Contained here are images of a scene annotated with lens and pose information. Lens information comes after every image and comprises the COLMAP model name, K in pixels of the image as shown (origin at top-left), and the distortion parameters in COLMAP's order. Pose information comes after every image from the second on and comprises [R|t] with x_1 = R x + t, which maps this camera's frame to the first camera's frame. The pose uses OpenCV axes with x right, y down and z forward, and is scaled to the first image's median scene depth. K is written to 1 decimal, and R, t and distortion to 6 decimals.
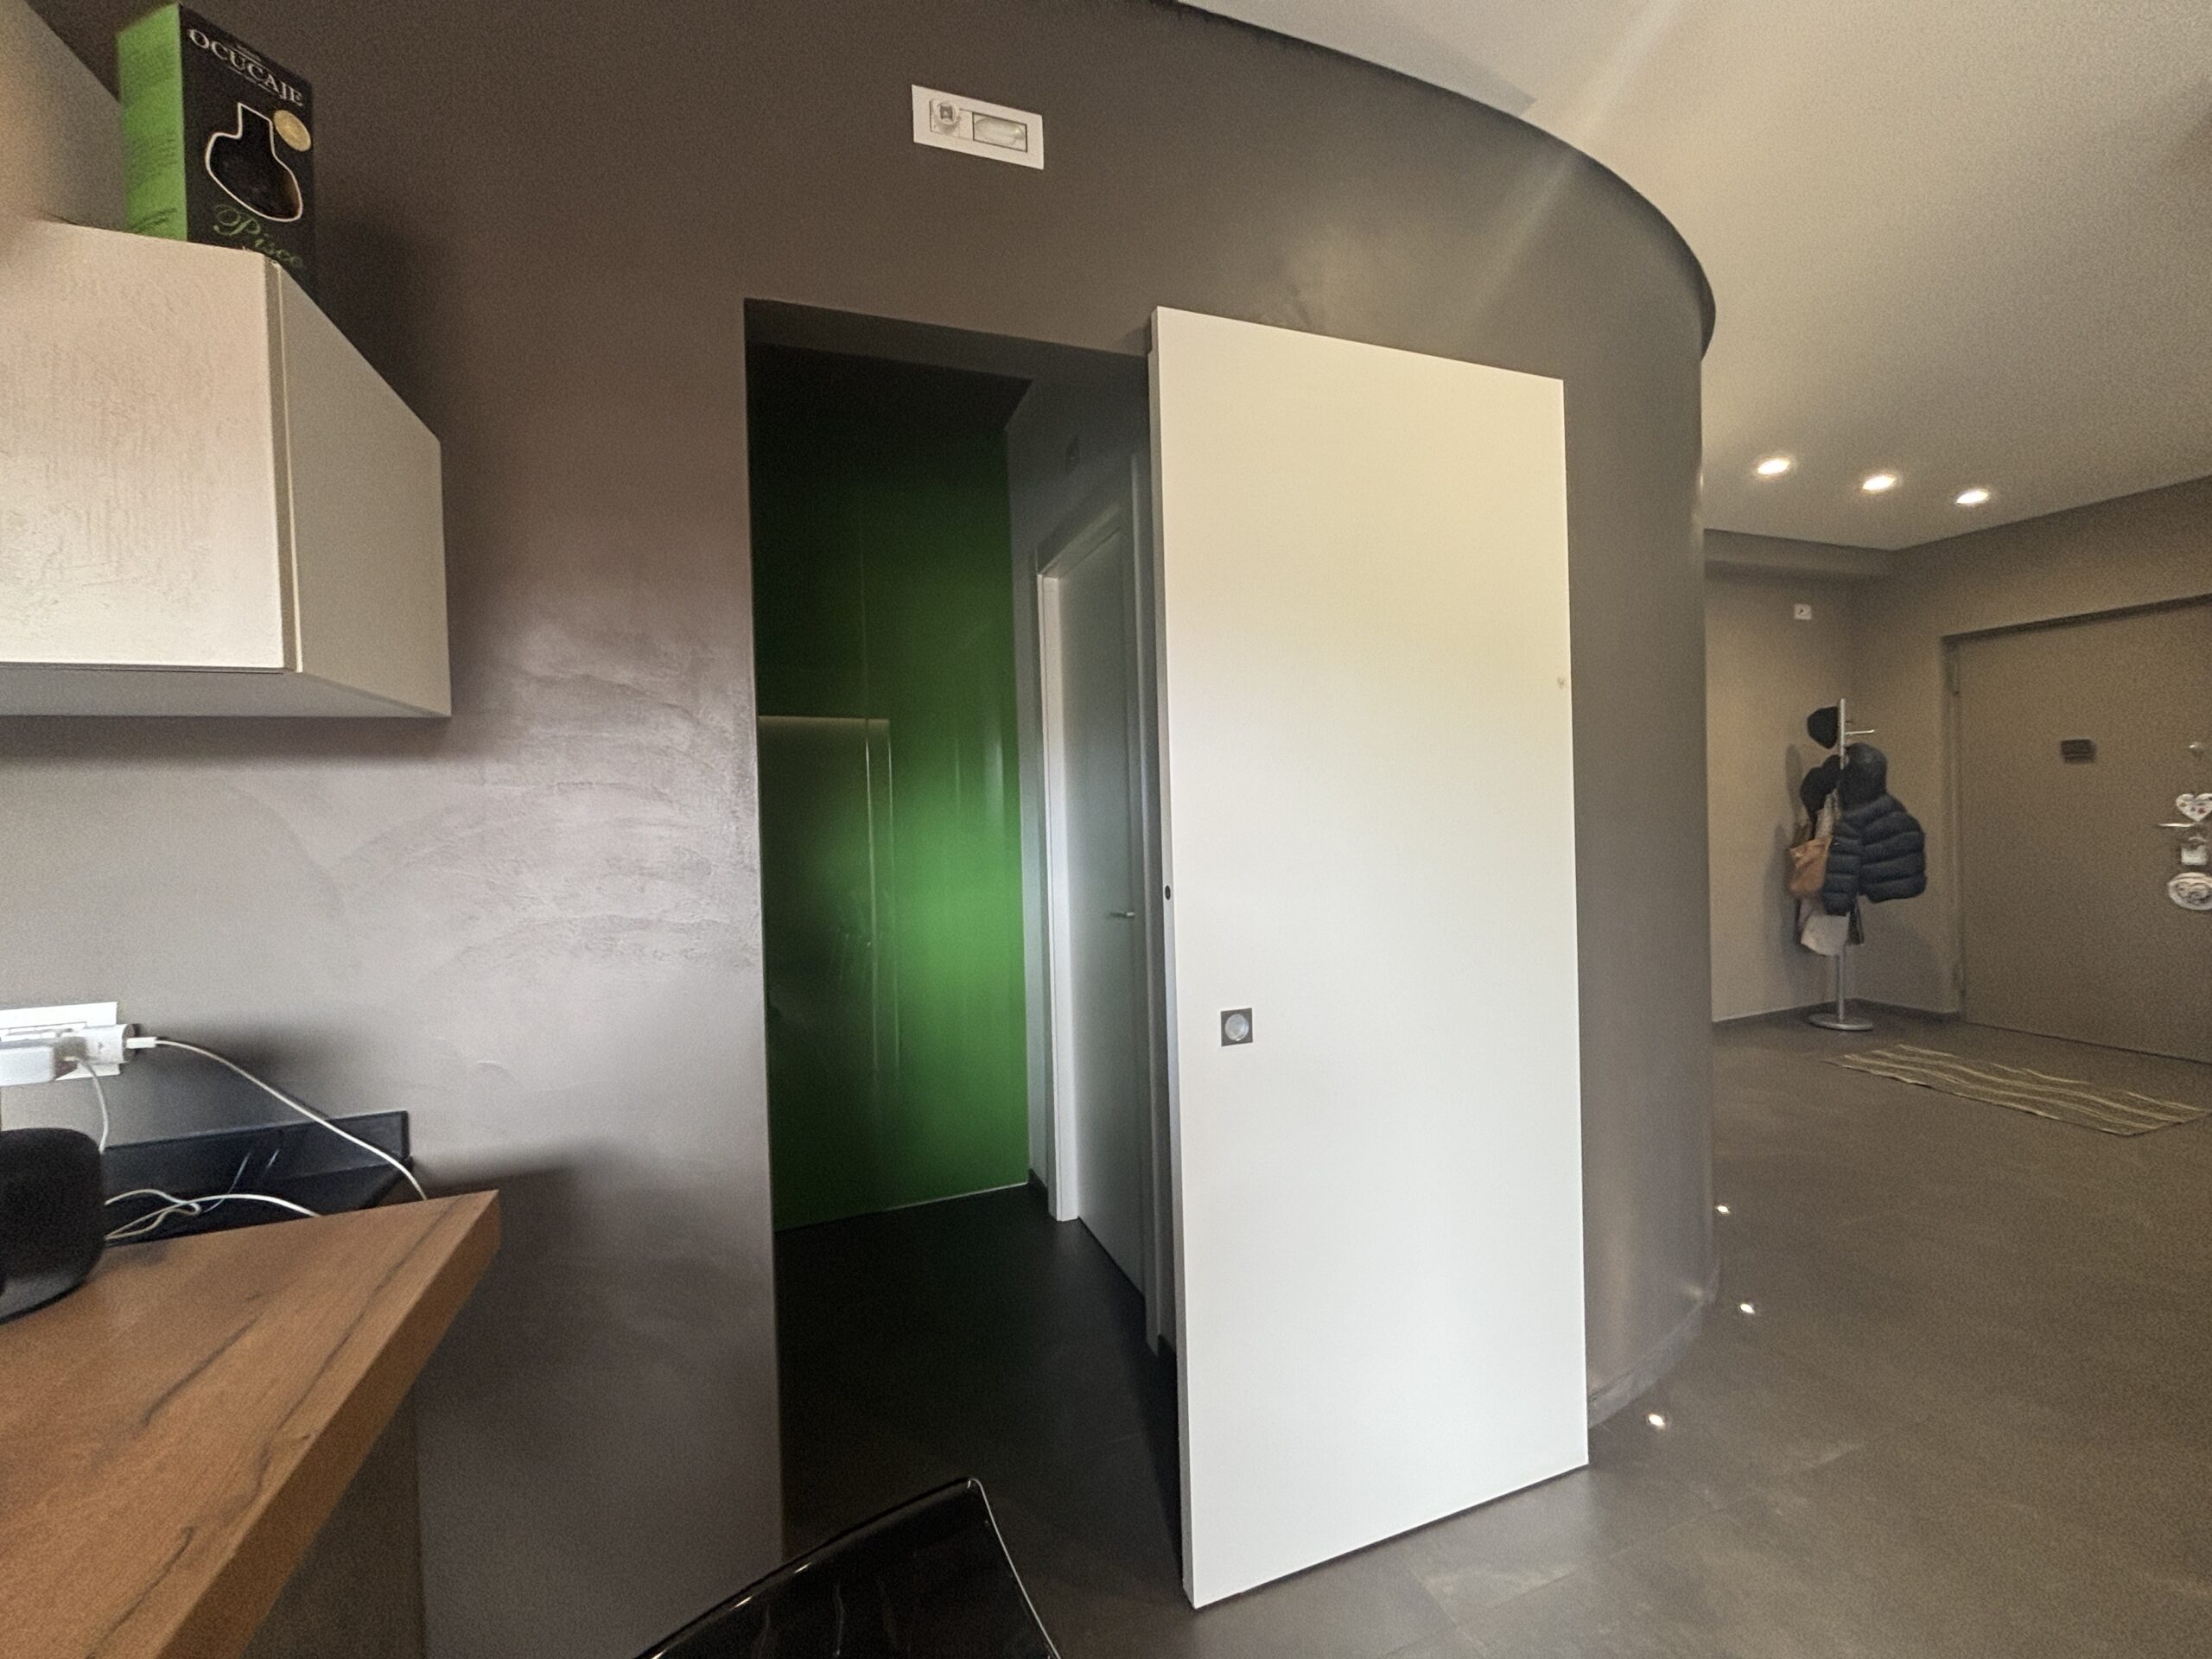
lens RADIAL K [[874.6, 0, 1096.9], [0, 874.6, 824.1], [0, 0, 1]] dist [-0.001412, -0.000173]
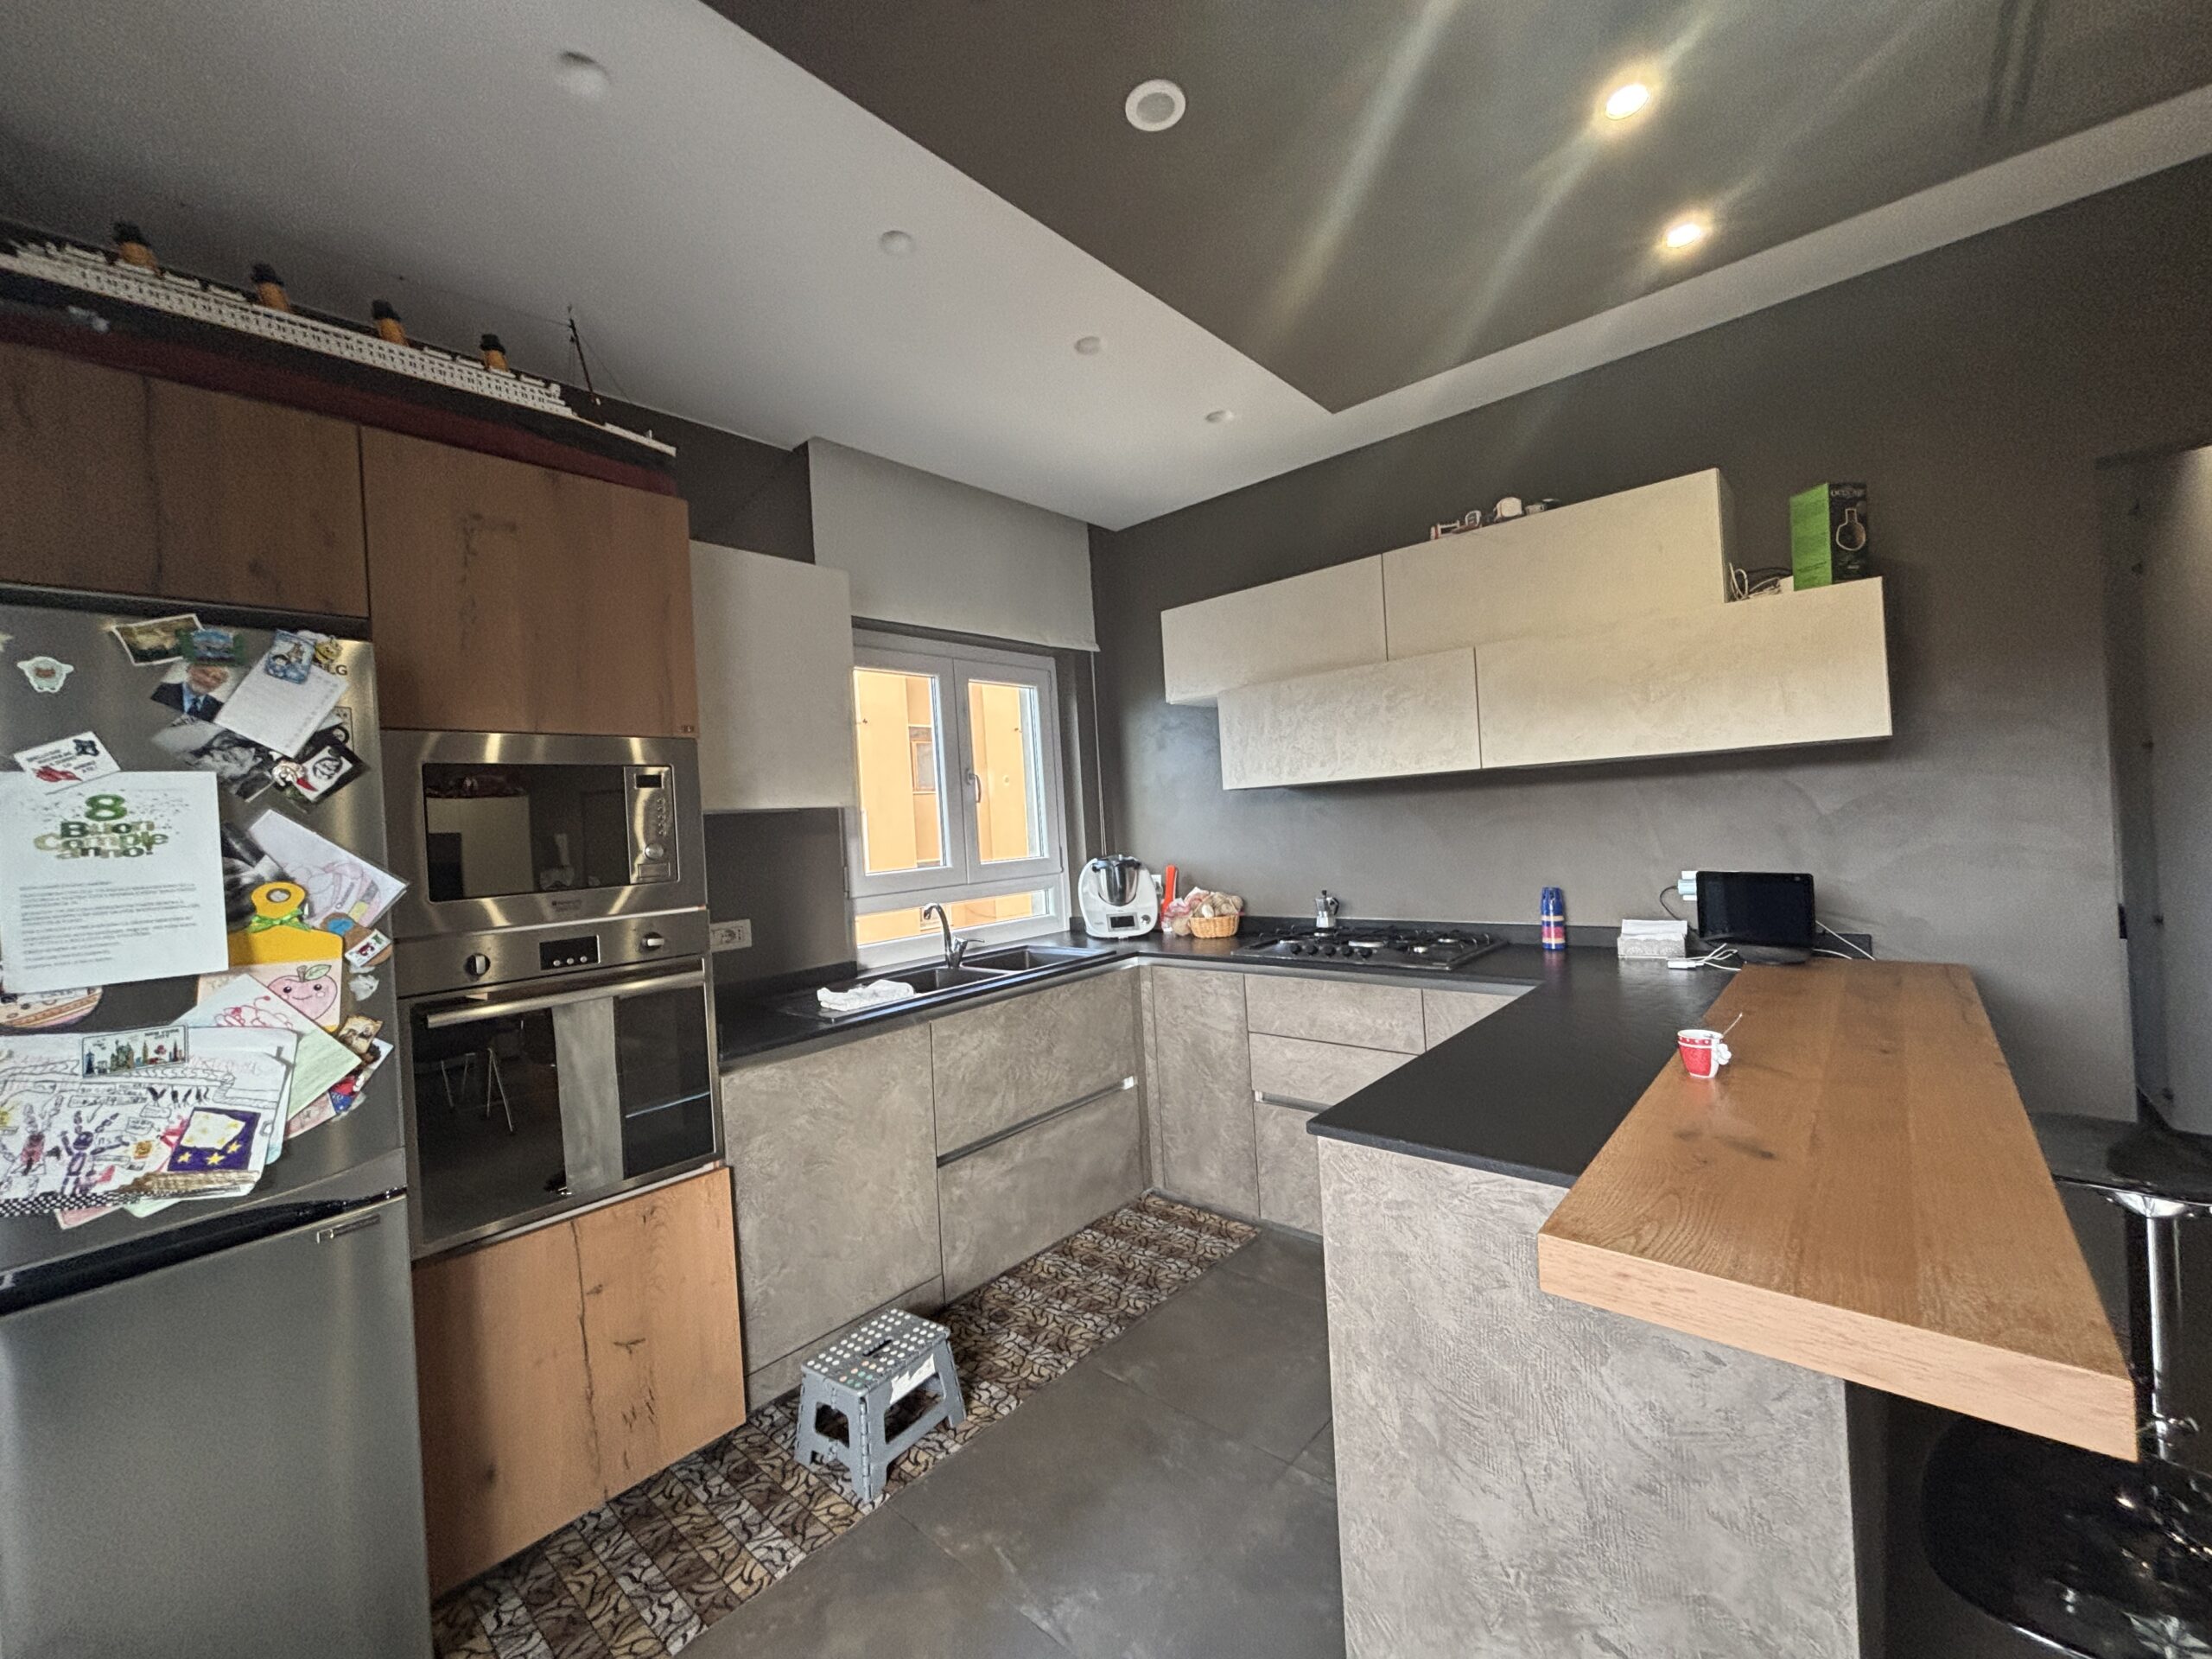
lens RADIAL K [[894.4, 0, 1108.4], [0, 894.4, 822.2], [0, 0, 1]] dist [-0.001475, -0.000088]
pose [[0.476913, 0.001895, -0.878948, 0.050907], [0.031204, 0.999331, 0.019086, -0.007395], [0.878396, -0.036529, 0.476535, -0.414047]]
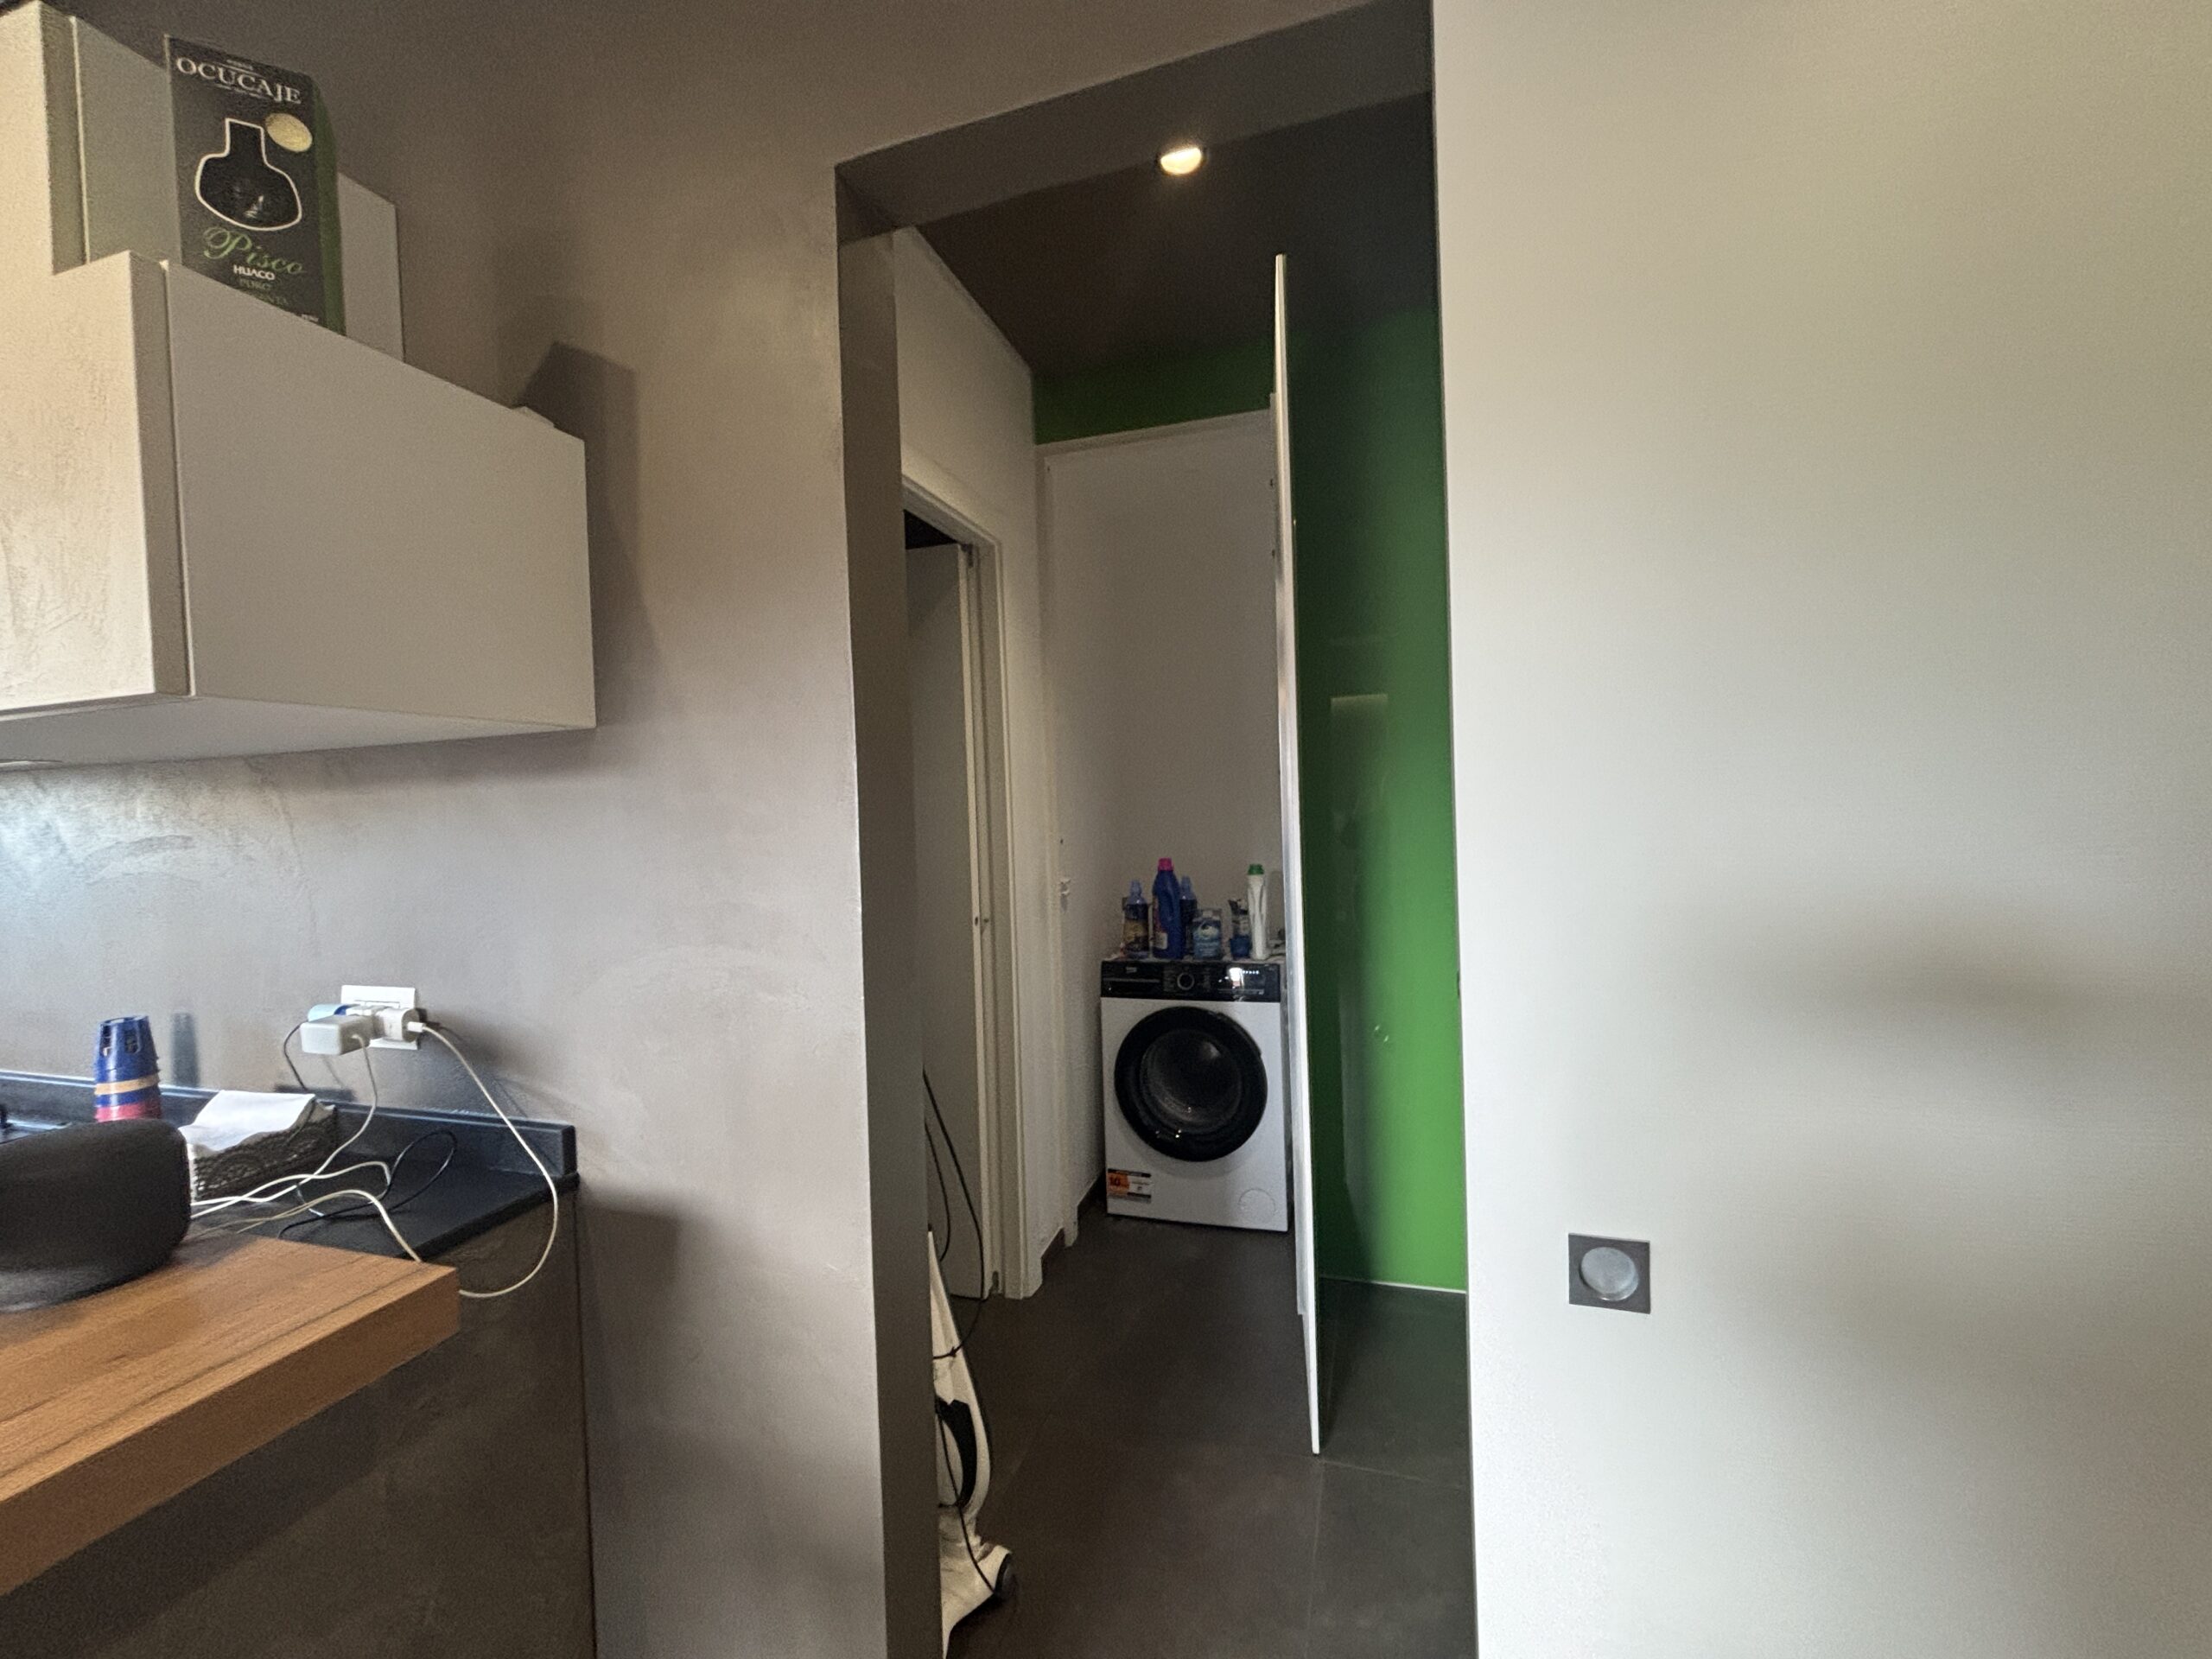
lens RADIAL K [[890.8, 0, 1102.5], [0, 890.8, 816.9], [0, 0, 1]] dist [0.000862, 0.000450]
pose [[0.794002, 0.008054, -0.607861, 0.079978], [0.003677, 0.999830, 0.018051, -0.010263], [0.607903, -0.016568, 0.793838, 0.150105]]
